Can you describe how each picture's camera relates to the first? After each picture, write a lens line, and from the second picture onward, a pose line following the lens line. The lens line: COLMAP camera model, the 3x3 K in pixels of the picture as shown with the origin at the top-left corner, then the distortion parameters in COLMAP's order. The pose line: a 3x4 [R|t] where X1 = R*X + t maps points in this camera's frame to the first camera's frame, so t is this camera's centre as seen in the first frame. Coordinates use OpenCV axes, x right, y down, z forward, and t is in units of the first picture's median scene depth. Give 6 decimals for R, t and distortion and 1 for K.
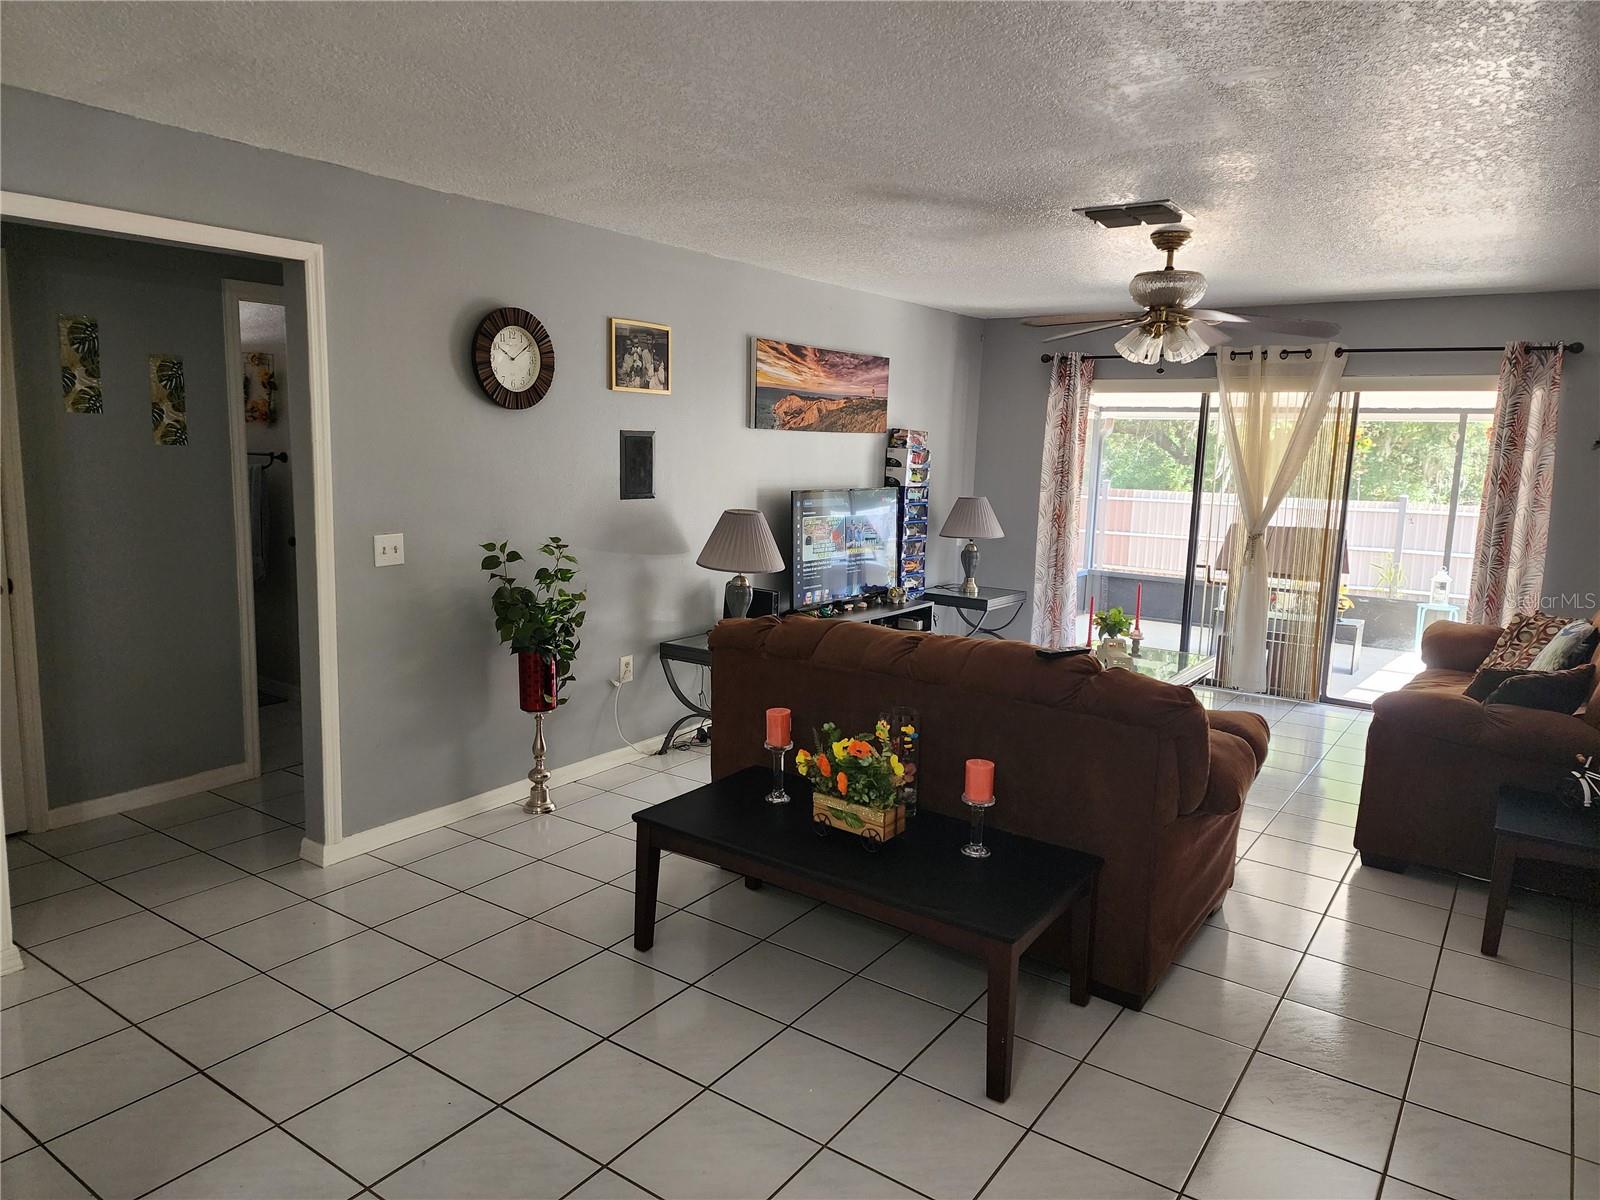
lens RADIAL K [[1090.4, 0, 800.0], [0, 1090.4, 600.0], [0, 0, 1]] dist [0.105692, -0.103471]
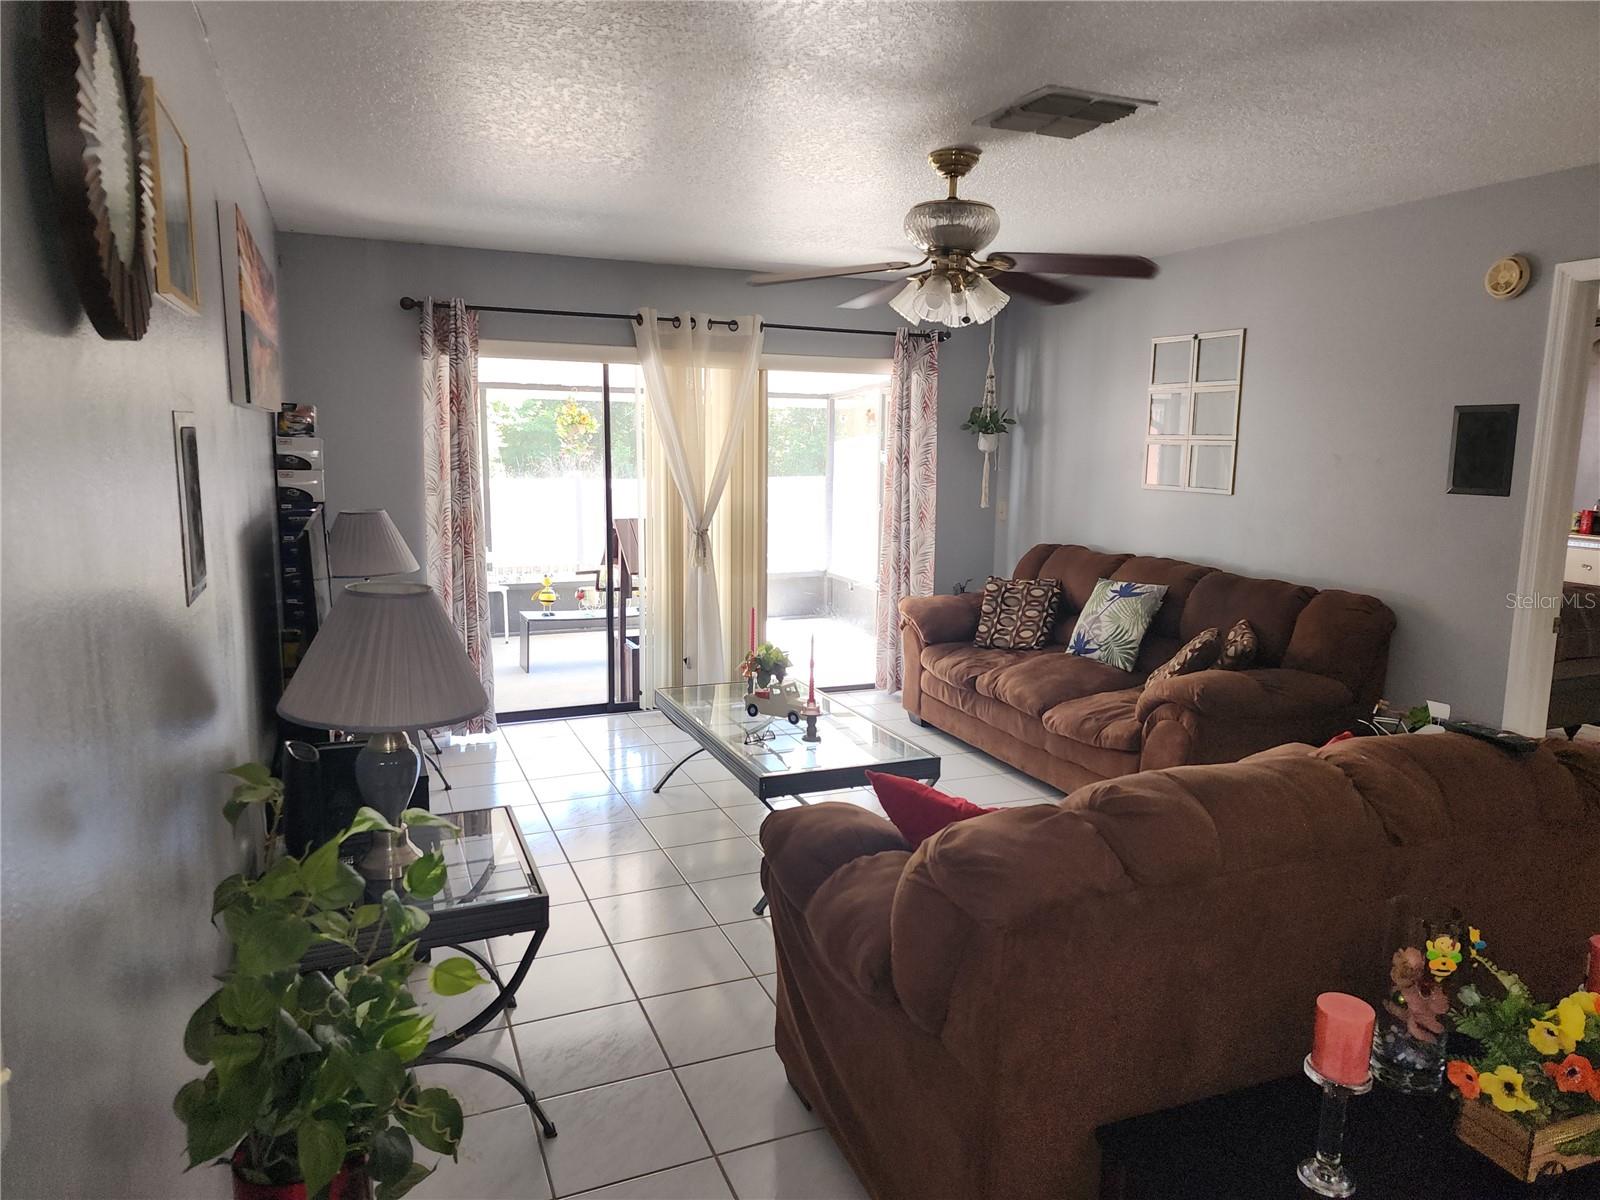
lens RADIAL K [[1090.4, 0, 800.0], [0, 1090.4, 600.0], [0, 0, 1]] dist [0.105692, -0.103471]
pose [[0.540361, -0.147685, 0.828372, -0.278615], [0.130332, 0.987286, 0.090999, -0.074833], [-0.831278, 0.058791, 0.552738, 0.470728]]
